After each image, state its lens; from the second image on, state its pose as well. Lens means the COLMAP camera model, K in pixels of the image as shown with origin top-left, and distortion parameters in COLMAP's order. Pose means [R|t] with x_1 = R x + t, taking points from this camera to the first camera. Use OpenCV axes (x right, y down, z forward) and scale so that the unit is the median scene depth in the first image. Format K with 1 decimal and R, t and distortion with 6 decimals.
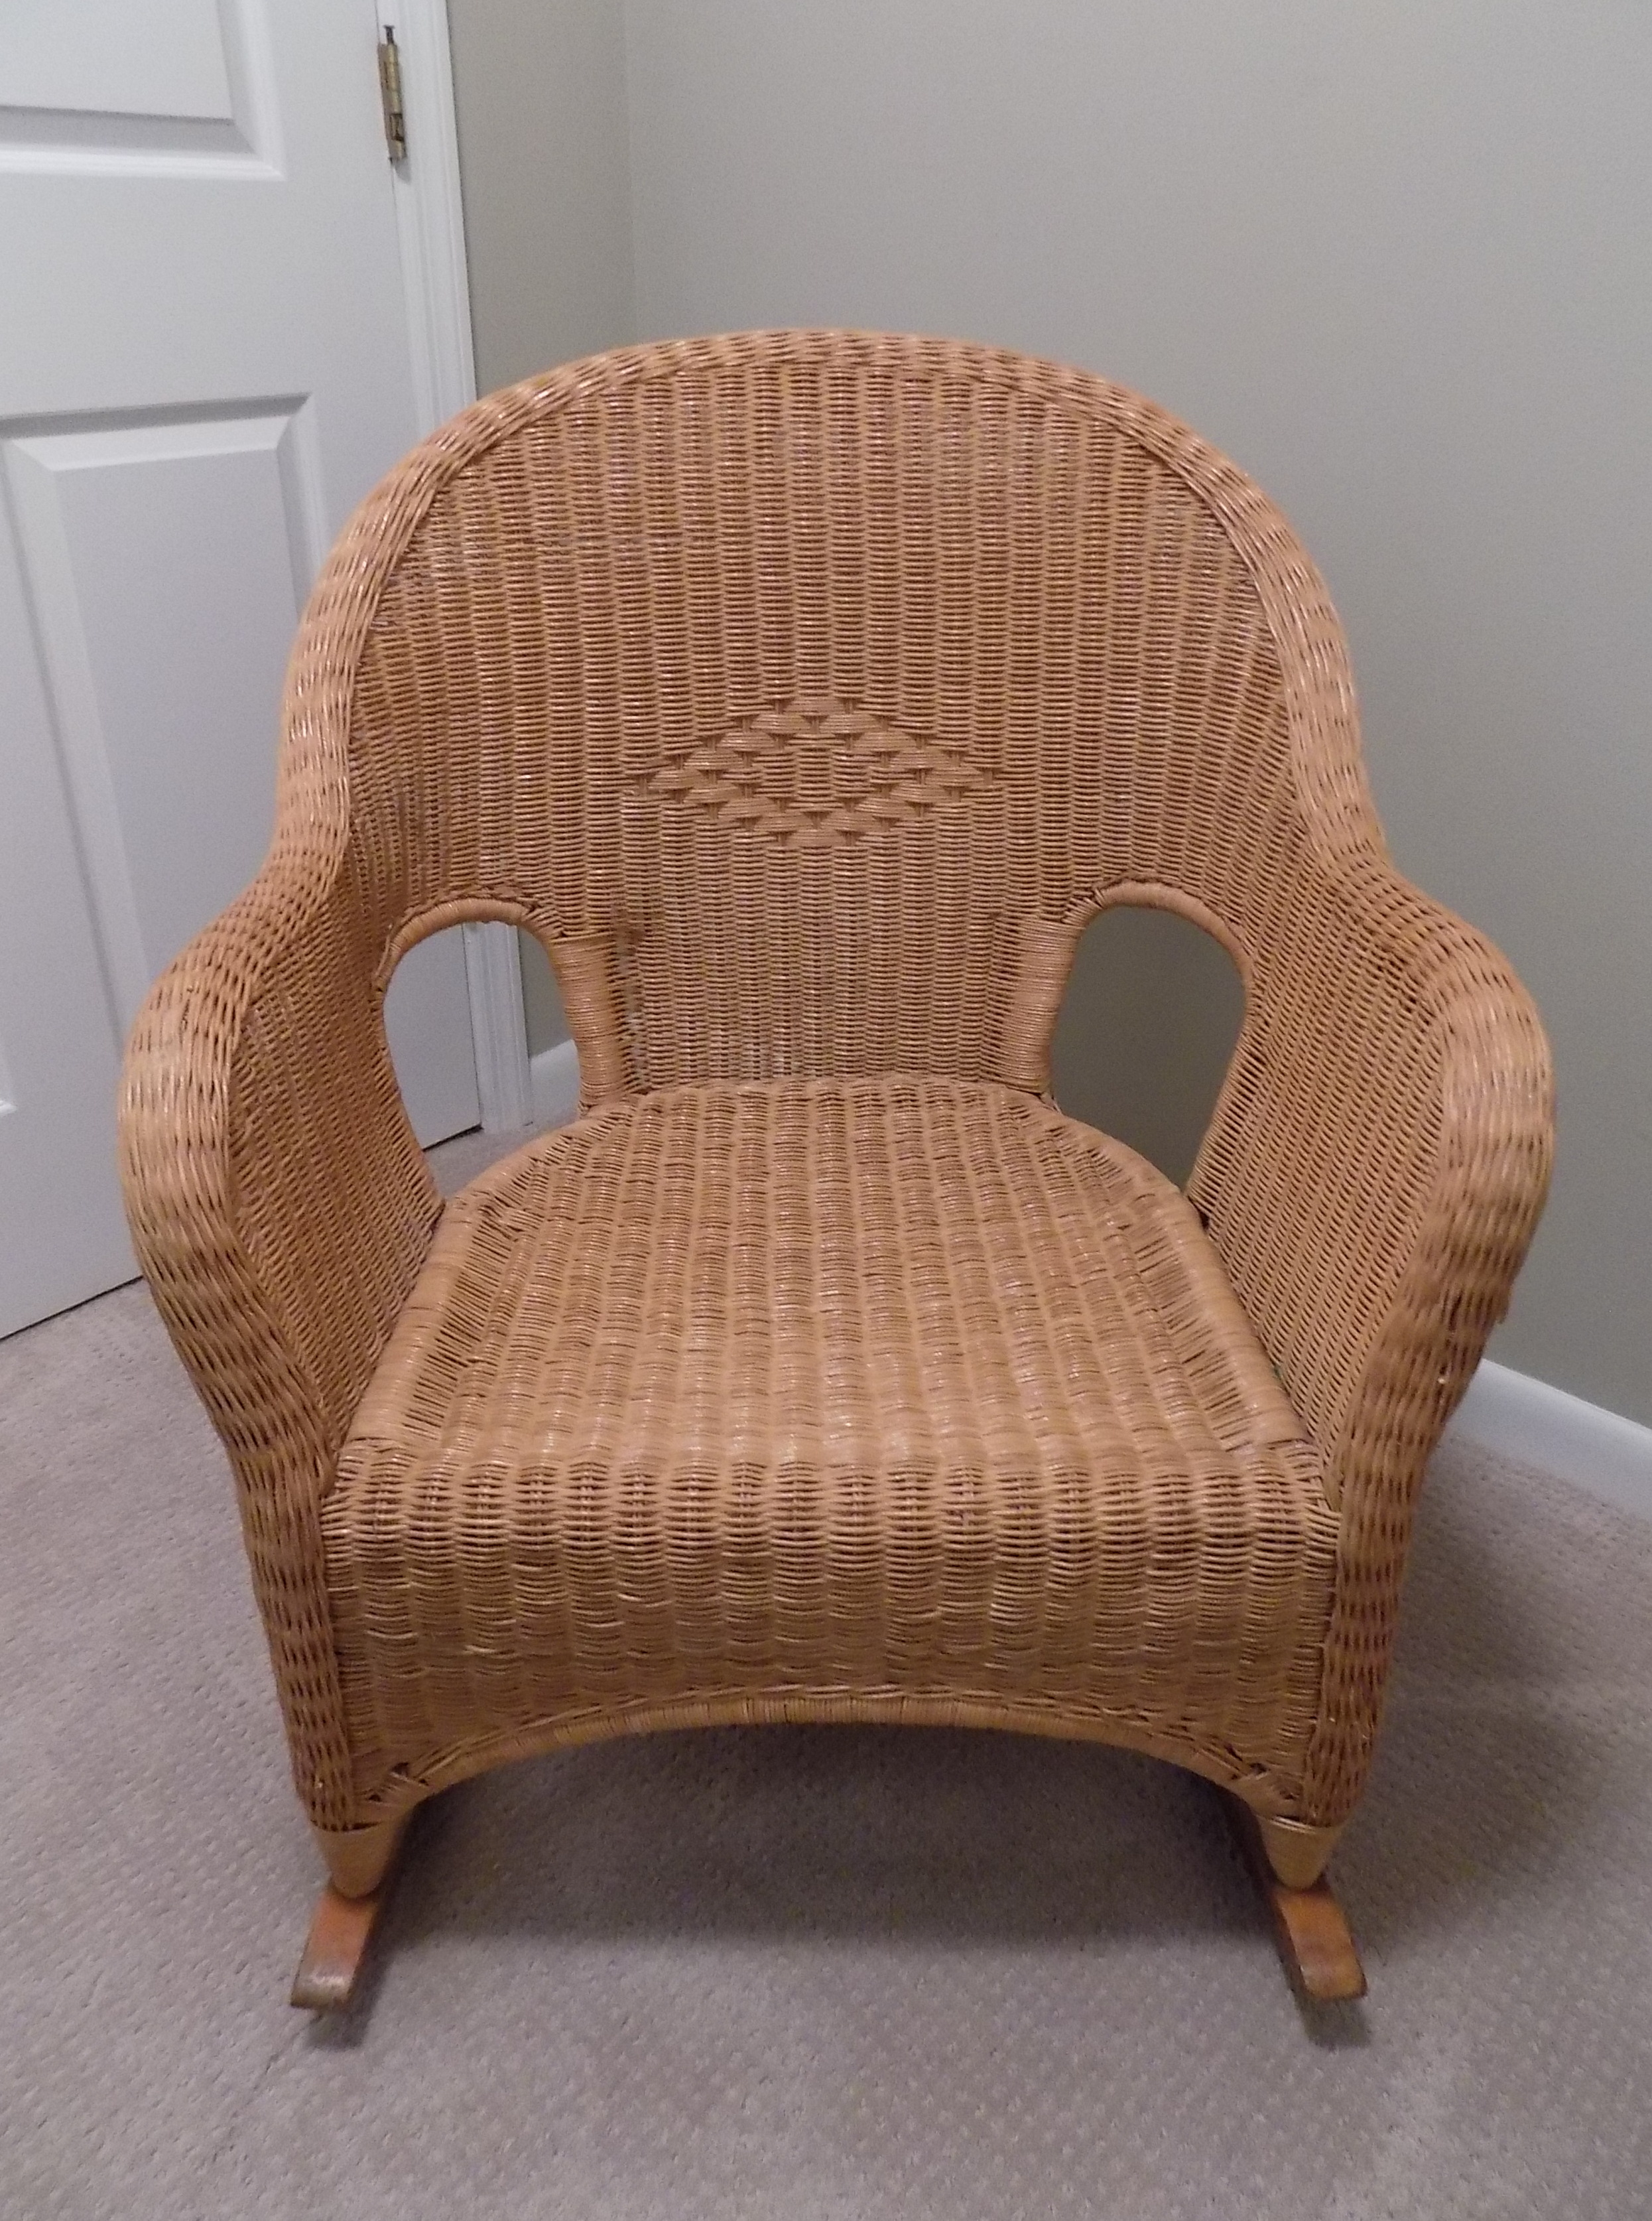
lens RADIAL K [[1564.6, 0, 840.6], [0, 1564.6, 1050.3], [0, 0, 1]] dist [-0.020995, 0.003656]
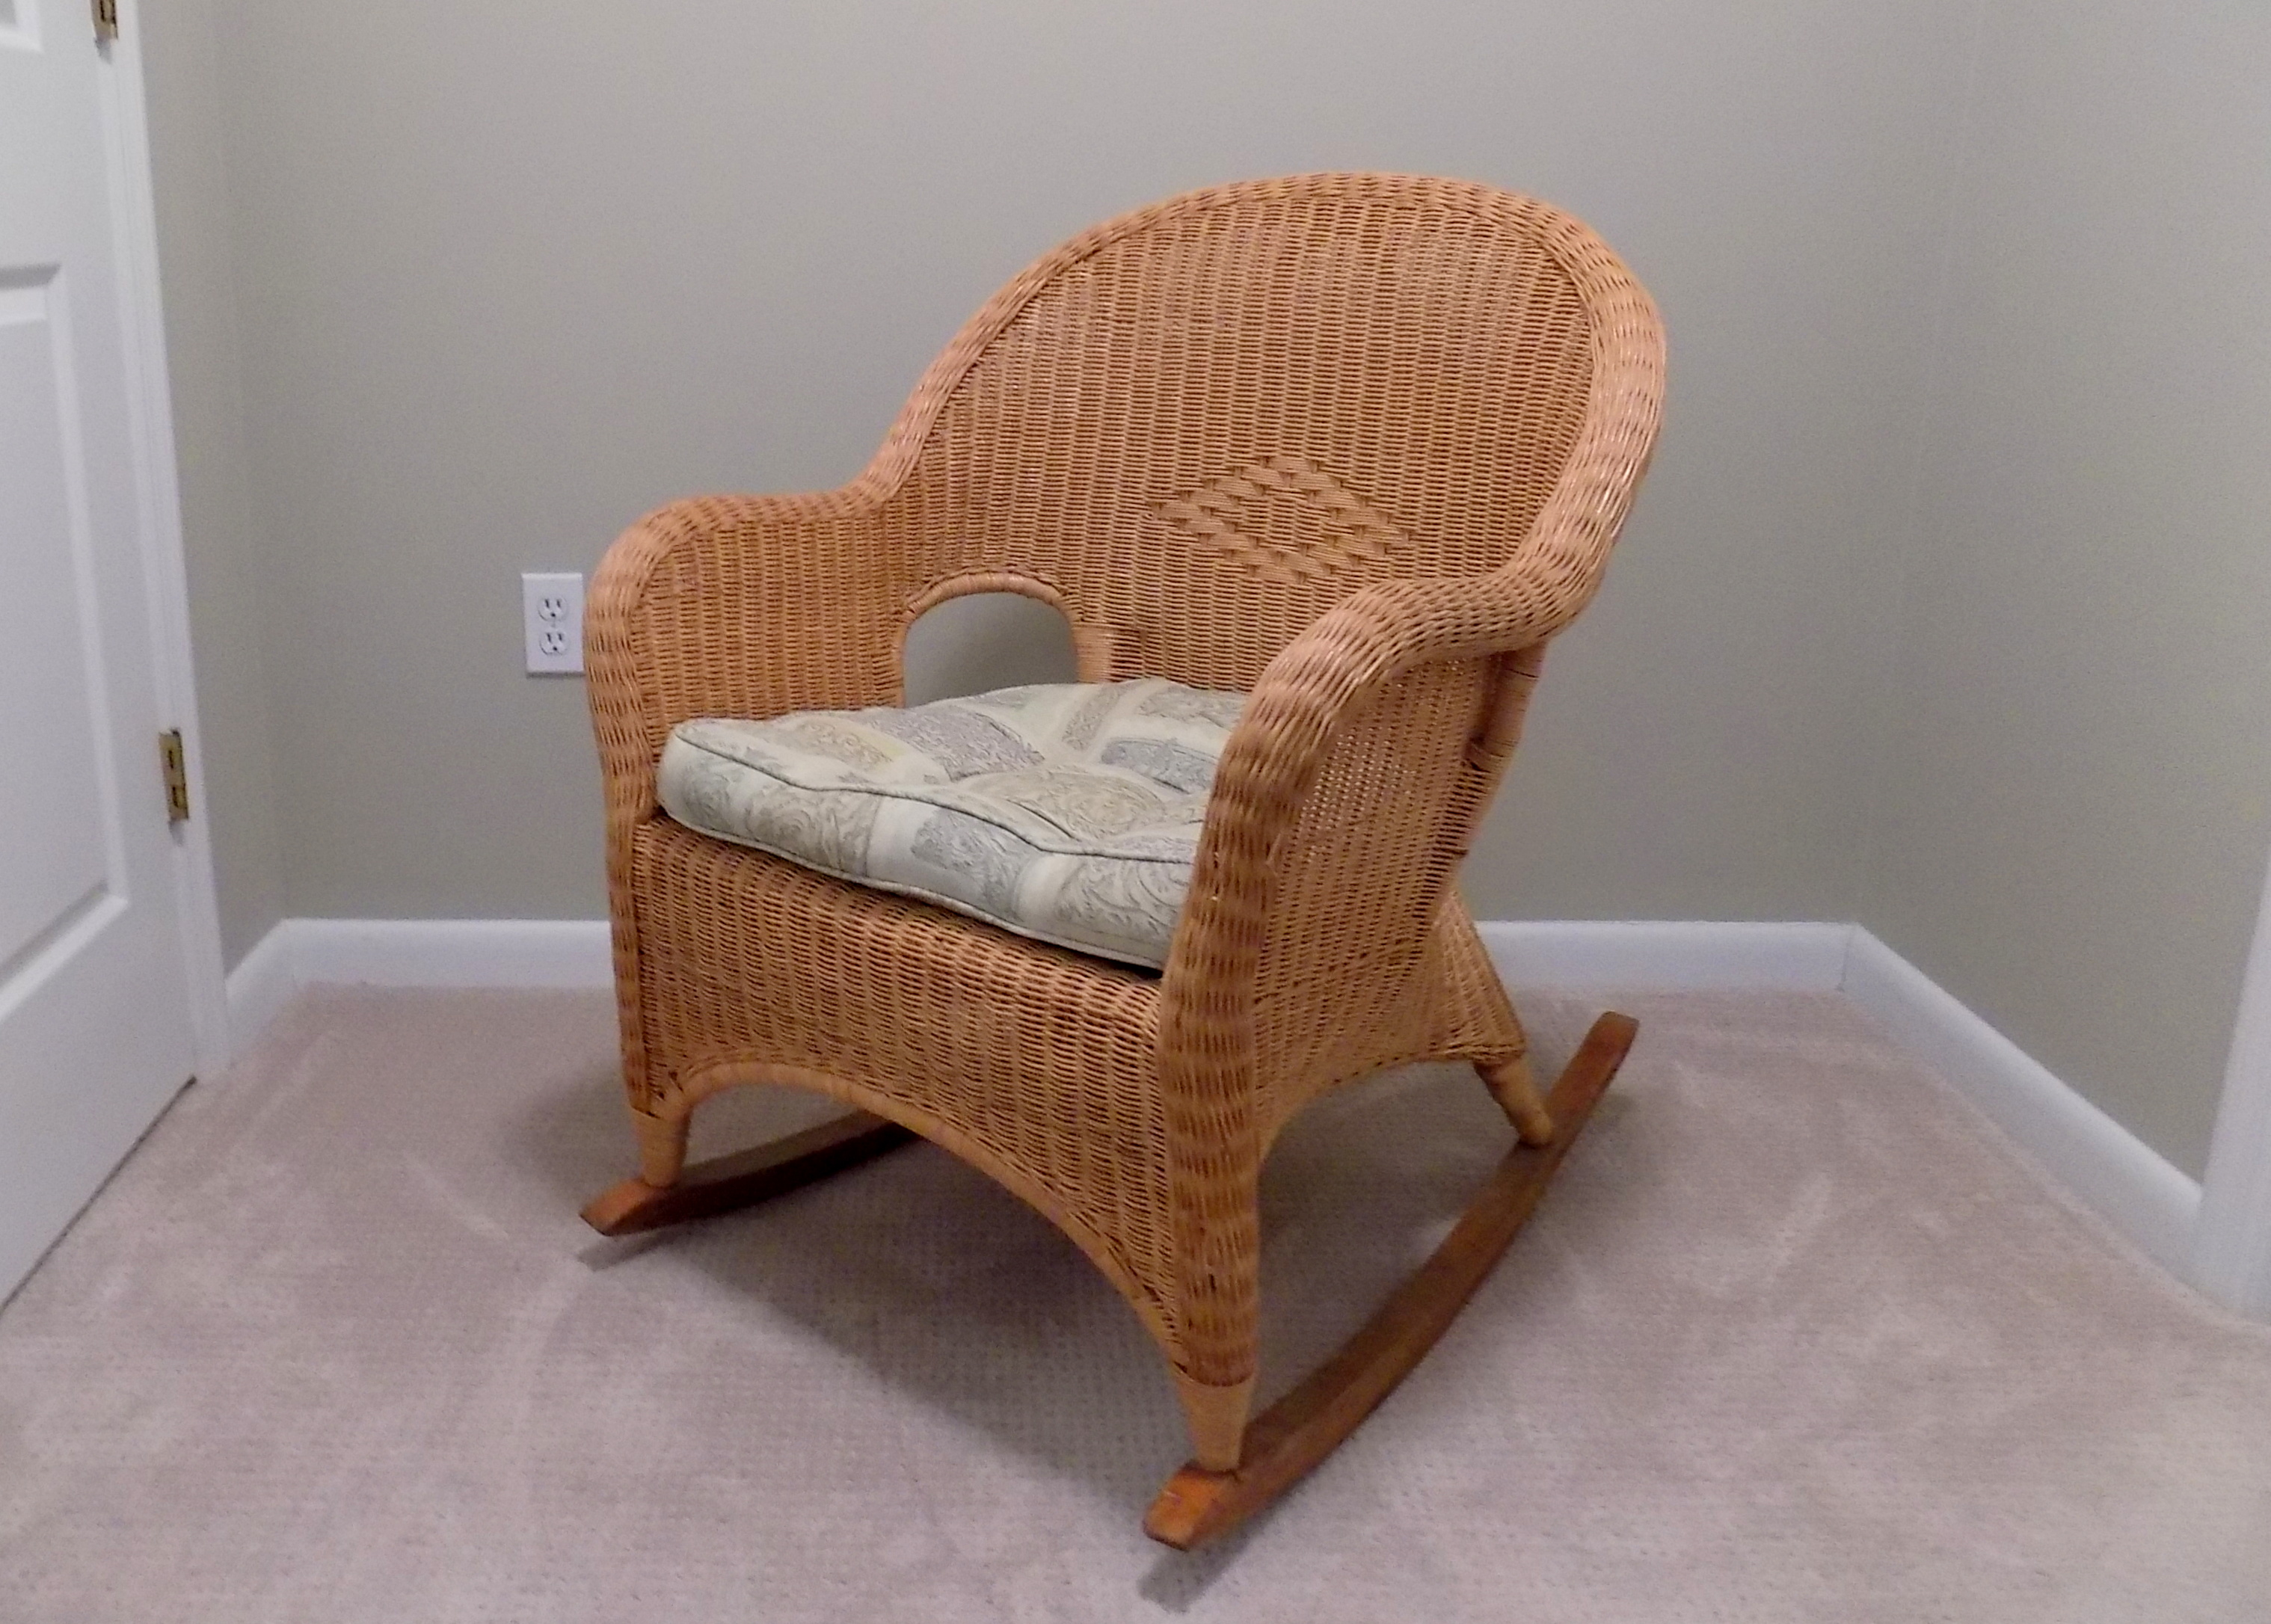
lens RADIAL K [[1773.6, 0, 1135.5], [0, 1773.6, 812.0], [0, 0, 1]] dist [0.004650, 0.000746]
pose [[0.792303, 0.192042, -0.579116, 0.827589], [-0.290746, 0.953310, -0.081648, 0.207398], [0.536397, 0.233066, 0.811146, -0.137224]]
